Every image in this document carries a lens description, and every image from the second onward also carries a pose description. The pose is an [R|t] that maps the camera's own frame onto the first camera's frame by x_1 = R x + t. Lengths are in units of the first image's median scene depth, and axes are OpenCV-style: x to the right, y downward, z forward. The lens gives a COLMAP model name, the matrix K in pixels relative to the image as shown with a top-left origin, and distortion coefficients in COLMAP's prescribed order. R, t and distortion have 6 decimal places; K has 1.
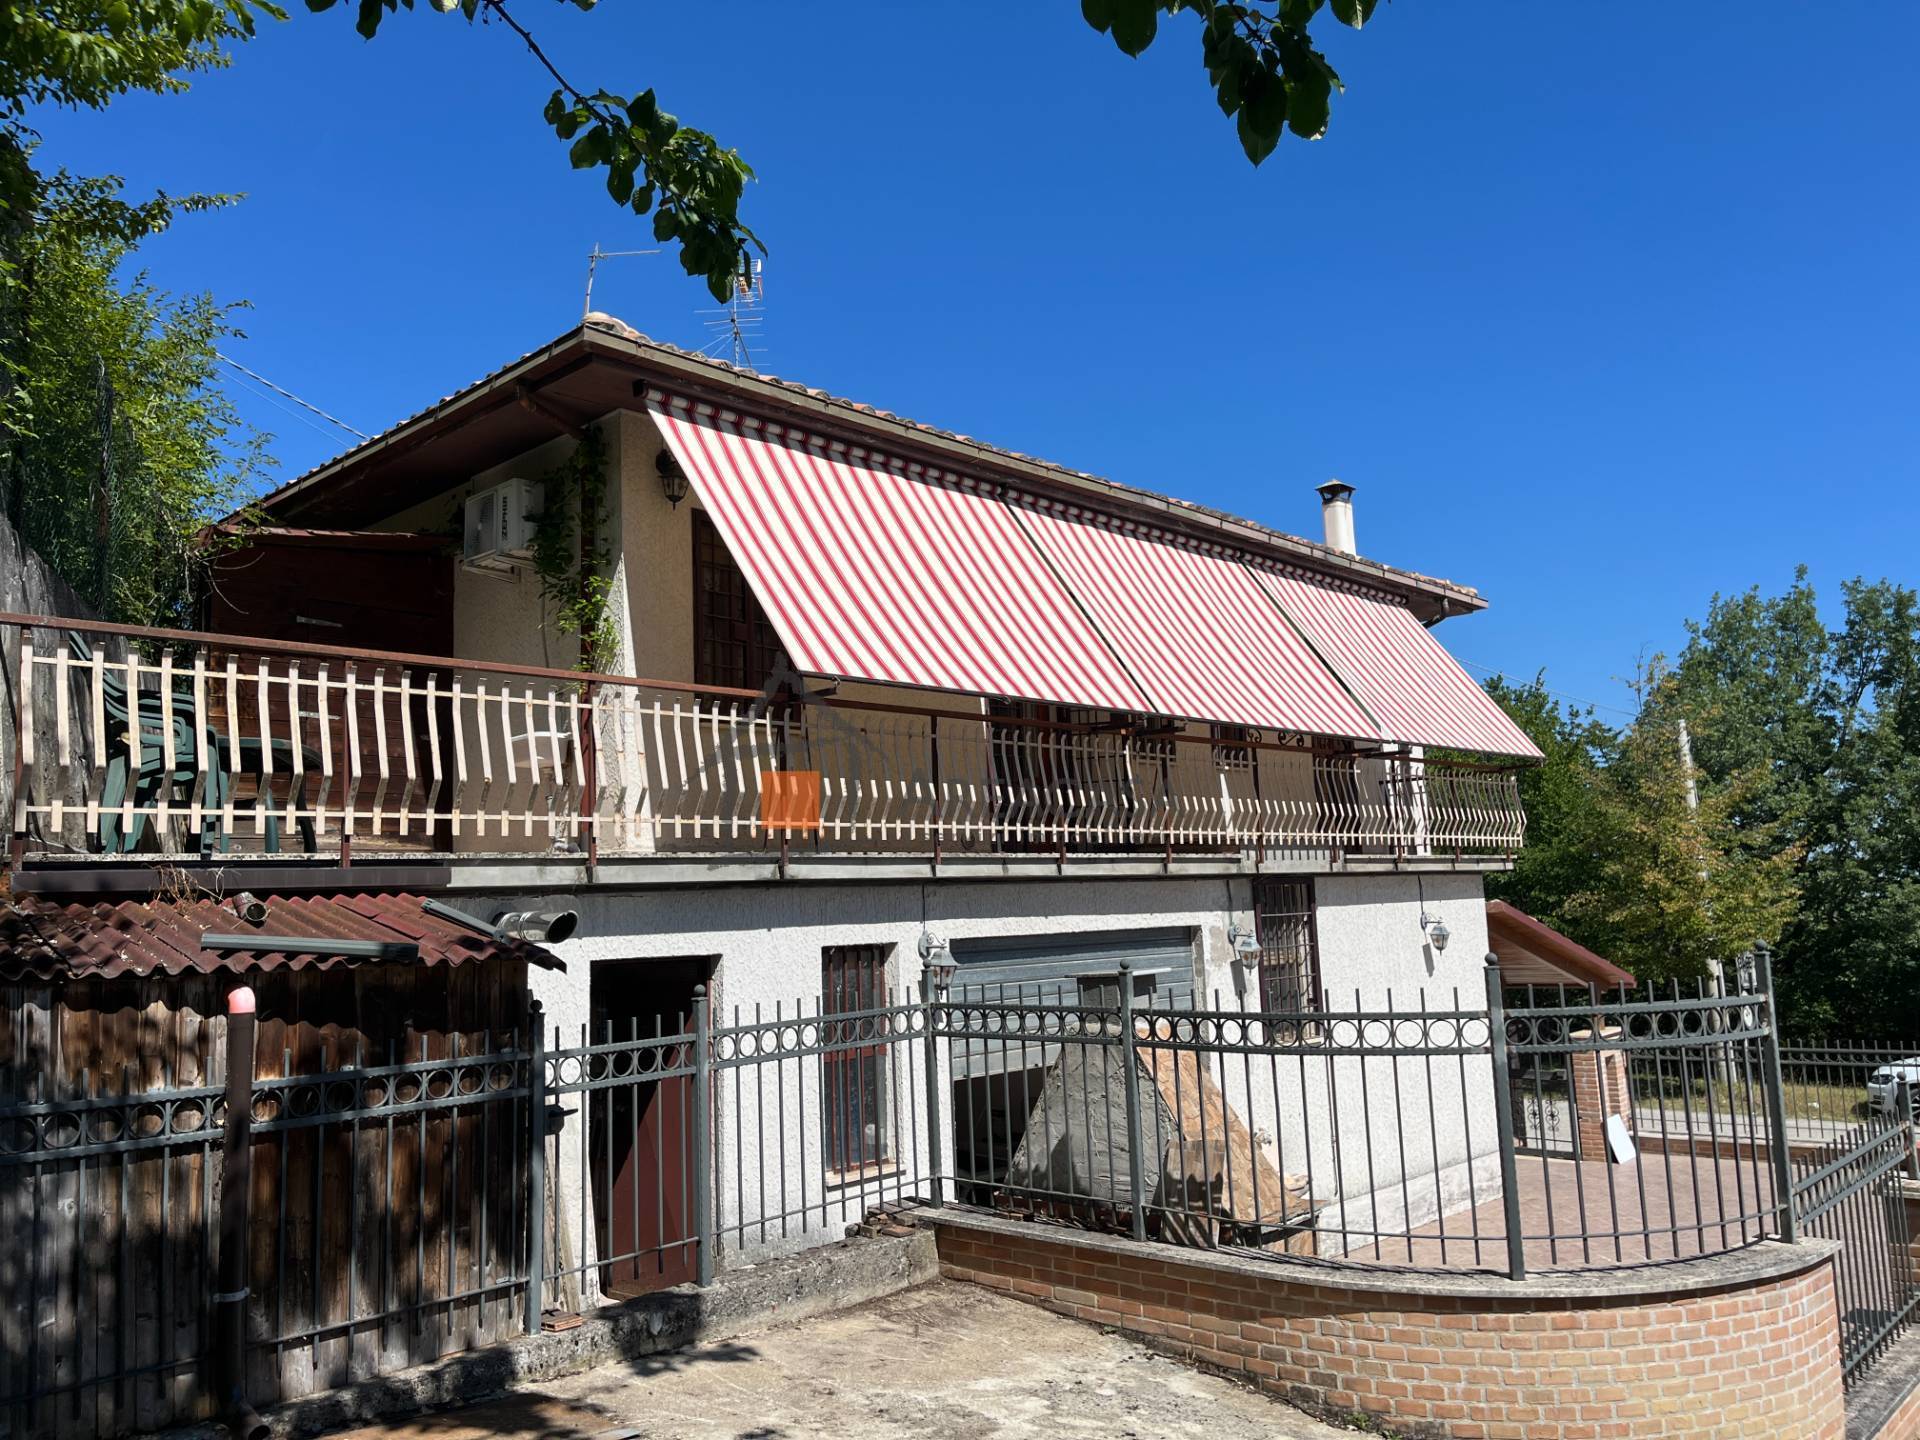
lens RADIAL K [[1457.4, 0, 990.4], [0, 1457.4, 712.9], [0, 0, 1]] dist [0.071701, -0.099458]
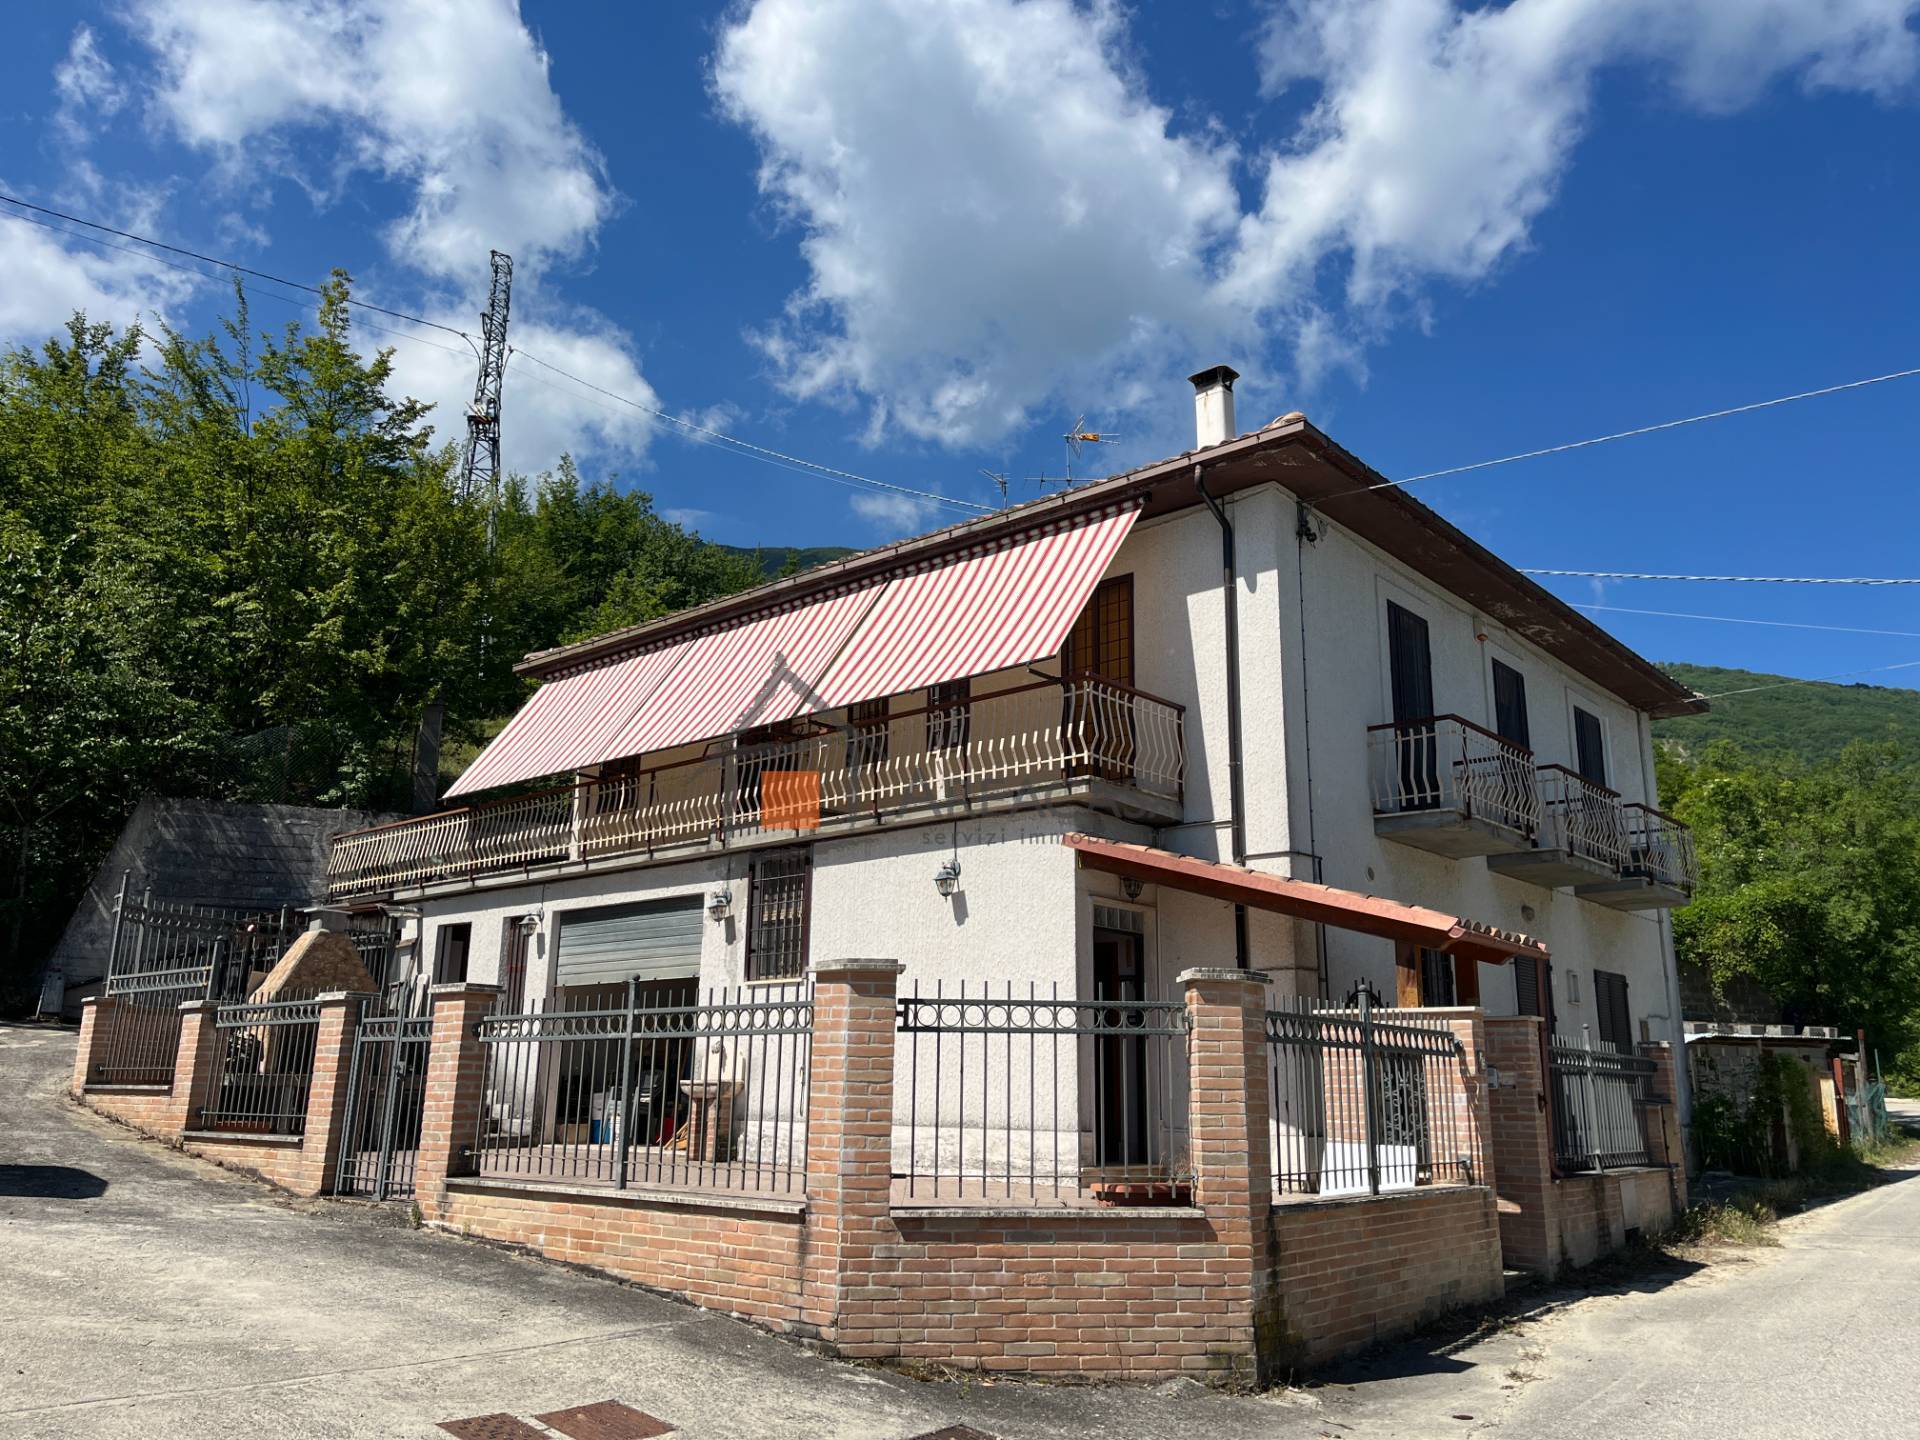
lens RADIAL K [[1457.4, 0, 973.4], [0, 1457.4, 705.0], [0, 0, 1]] dist [0.071701, -0.099458]
pose [[0.020247, -0.222973, -0.974614, 2.514084], [0.115596, 0.968799, -0.219241, 0.500006], [0.993090, -0.108222, 0.045390, 1.971101]]
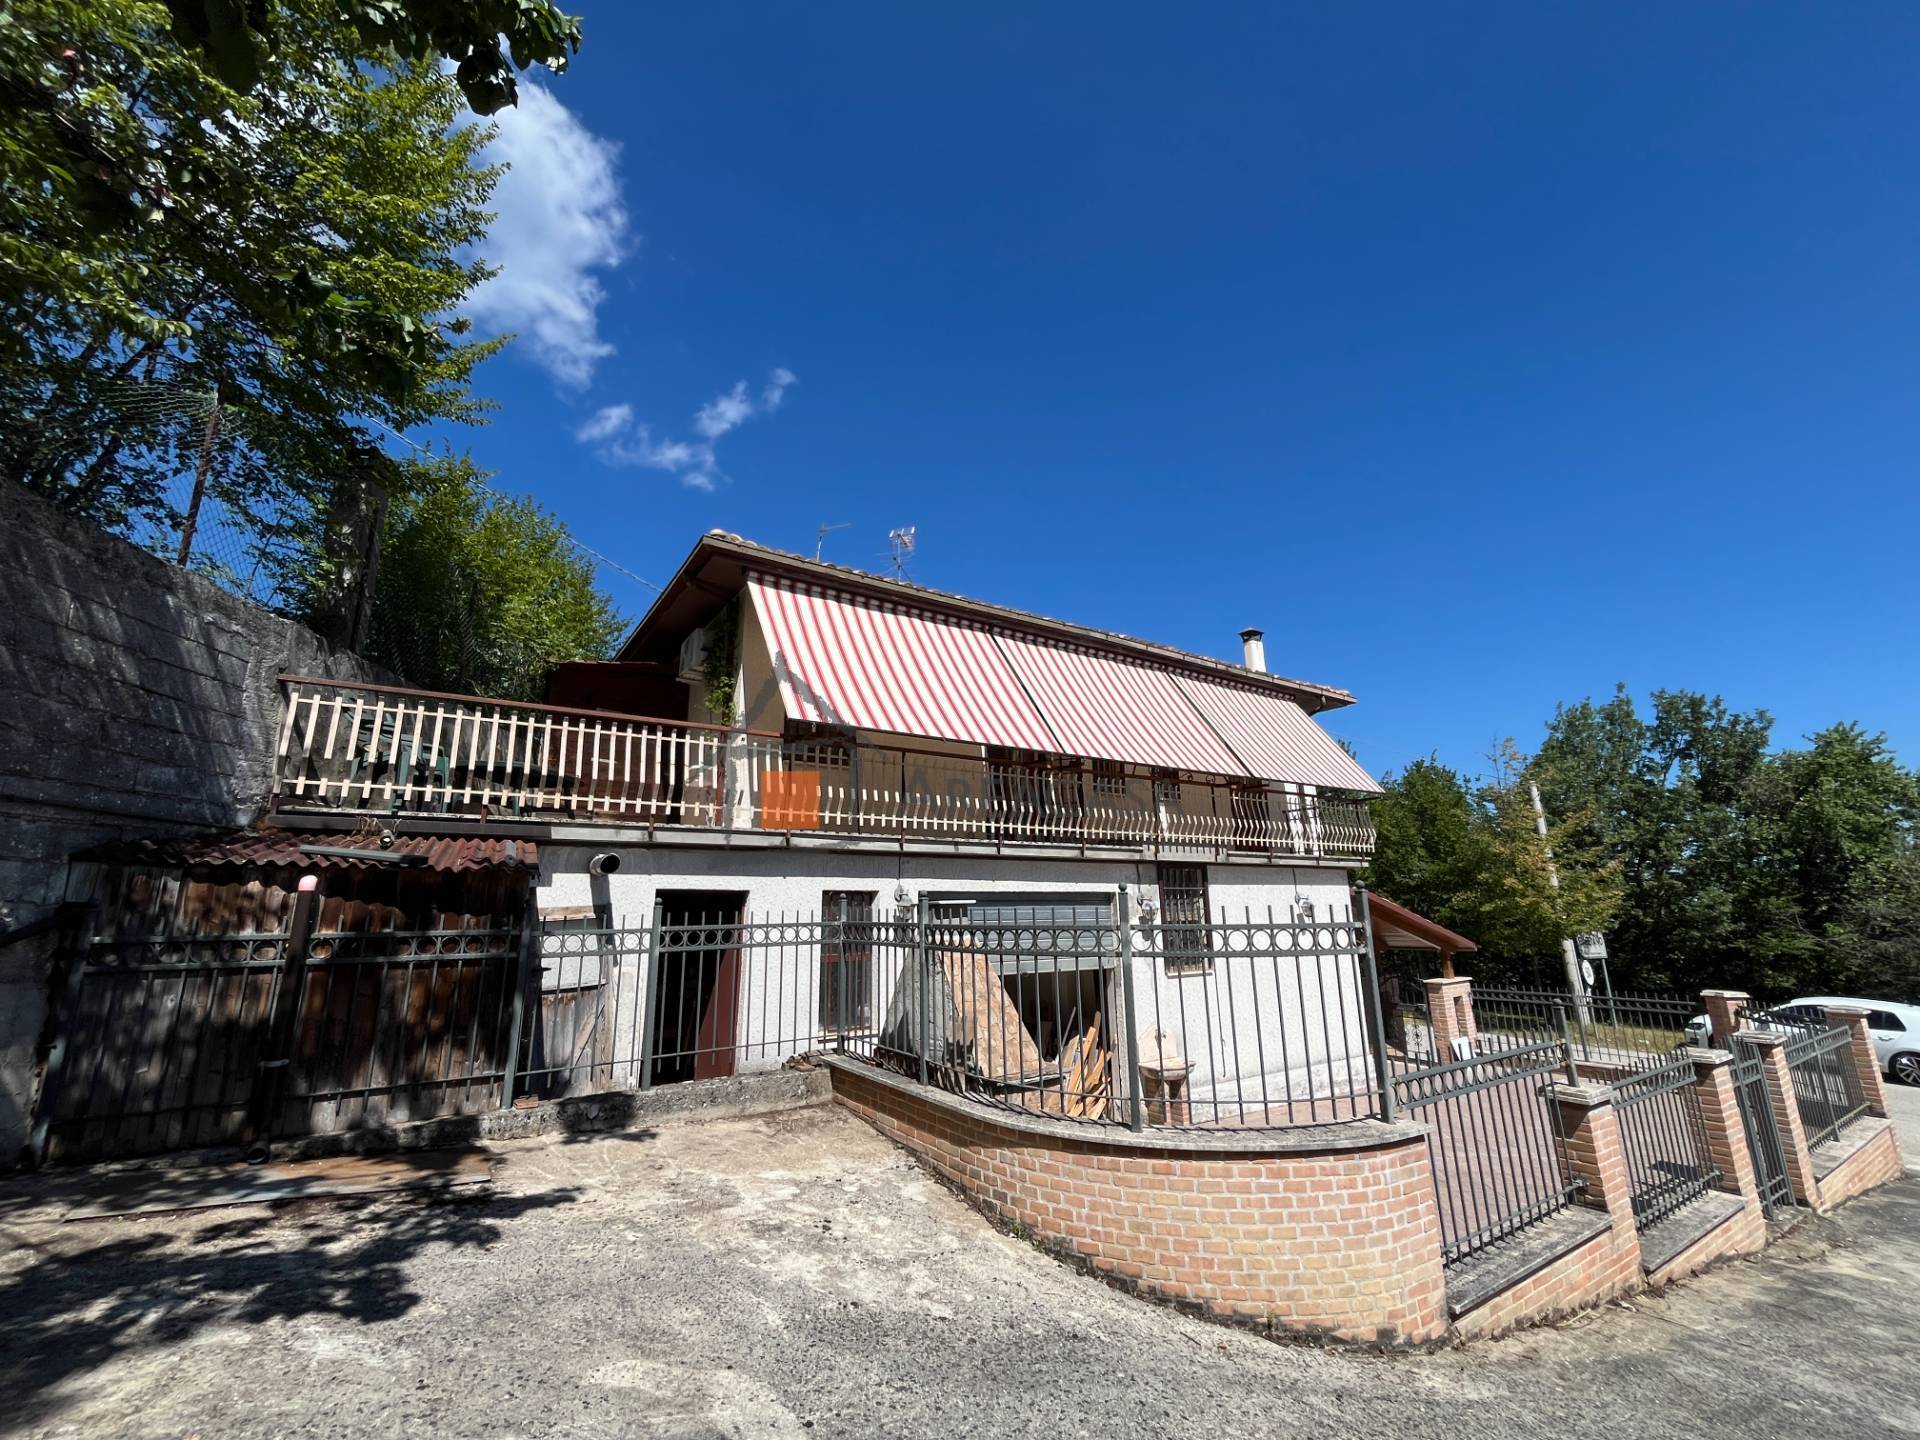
lens RADIAL K [[786.9, 0, 968.0], [0, 786.9, 709.7], [0, 0, 1]] dist [-0.006543, 0.001601]
pose [[0.972640, -0.030216, -0.230343, 0.309966], [0.004806, 0.993910, -0.110087, 0.069214], [0.232267, 0.105968, 0.966862, 0.198671]]
